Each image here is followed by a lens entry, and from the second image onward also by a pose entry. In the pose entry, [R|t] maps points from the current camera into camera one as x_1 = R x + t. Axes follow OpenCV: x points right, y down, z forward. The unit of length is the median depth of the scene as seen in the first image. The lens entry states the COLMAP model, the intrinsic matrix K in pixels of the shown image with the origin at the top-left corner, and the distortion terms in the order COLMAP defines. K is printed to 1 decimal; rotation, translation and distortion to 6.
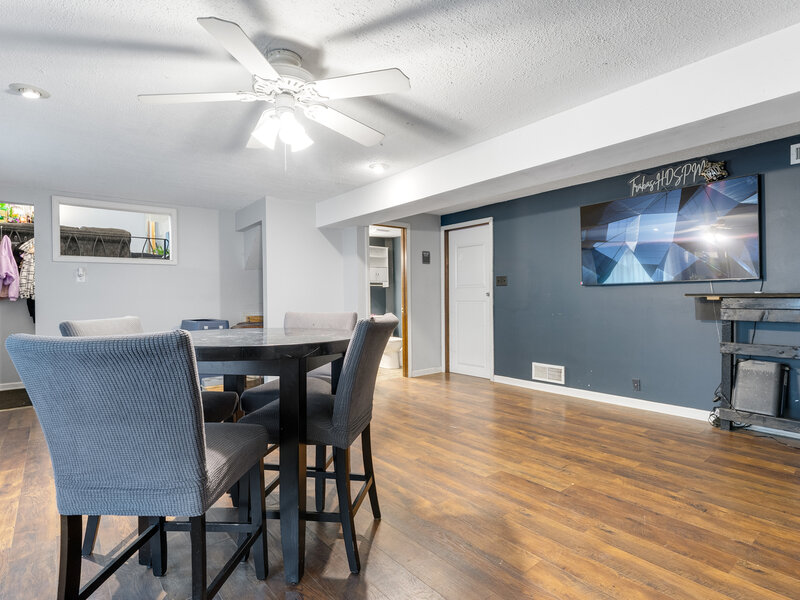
lens RADIAL K [[416.2, 0, 412.5], [0, 416.2, 298.2], [0, 0, 1]] dist [0.032841, -0.000259]
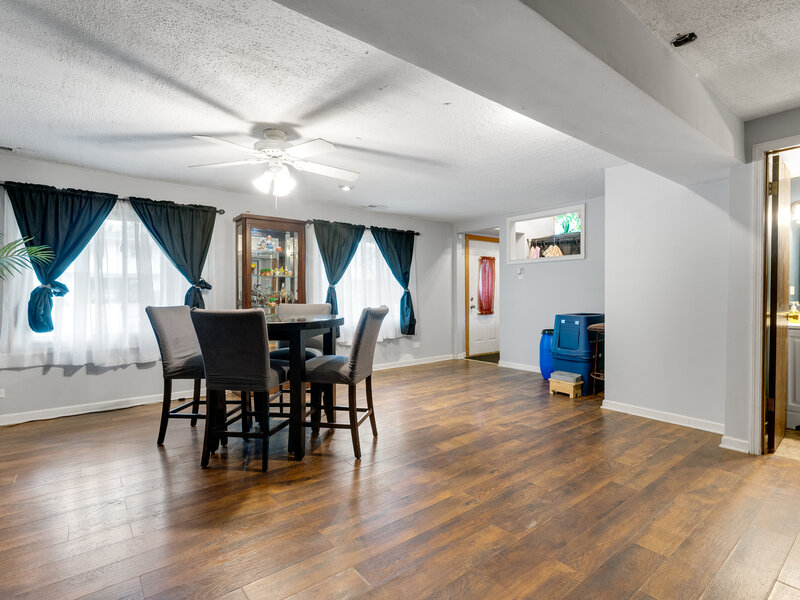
lens RADIAL K [[416.2, 0, 412.5], [0, 416.2, 298.2], [0, 0, 1]] dist [0.032841, -0.000259]
pose [[-0.013427, 0.029067, -0.999487, 0.756685], [0.001320, 0.999577, 0.029052, -0.021080], [0.999909, -0.000930, -0.013459, 0.954197]]
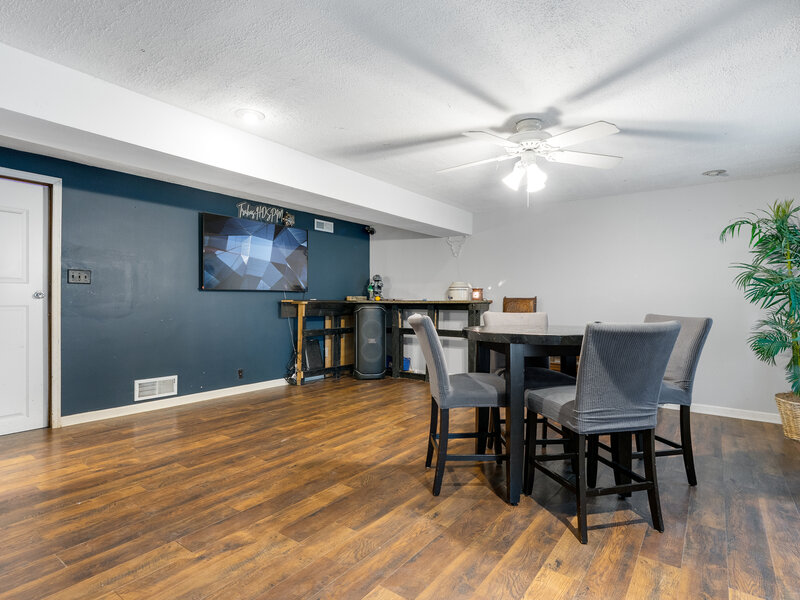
lens RADIAL K [[425.7, 0, 390.2], [0, 425.7, 301.3], [0, 0, 1]] dist [-0.022316, 0.000271]
pose [[-0.197067, 0.005084, 0.980377, -0.991538], [-0.003113, 0.999978, -0.005811, 0.003491], [-0.980385, -0.004197, -0.197047, 1.081100]]
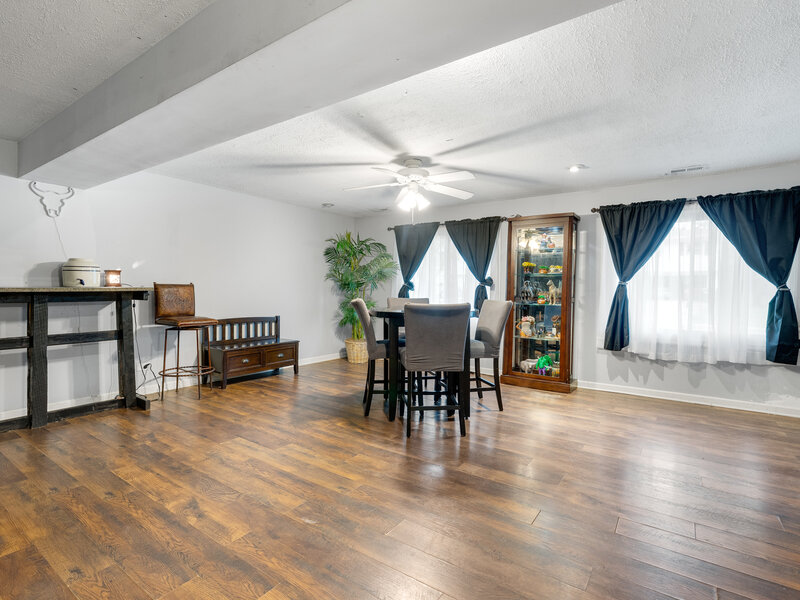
lens RADIAL K [[418.0, 0, 397.7], [0, 418.0, 287.2], [0, 0, 1]] dist [-0.002034, 0.000854]
pose [[-0.971600, 0.003257, -0.236606, 0.130725], [0.003723, 0.999992, -0.001522, -0.005873], [0.236599, -0.002360, -0.971605, 1.780420]]
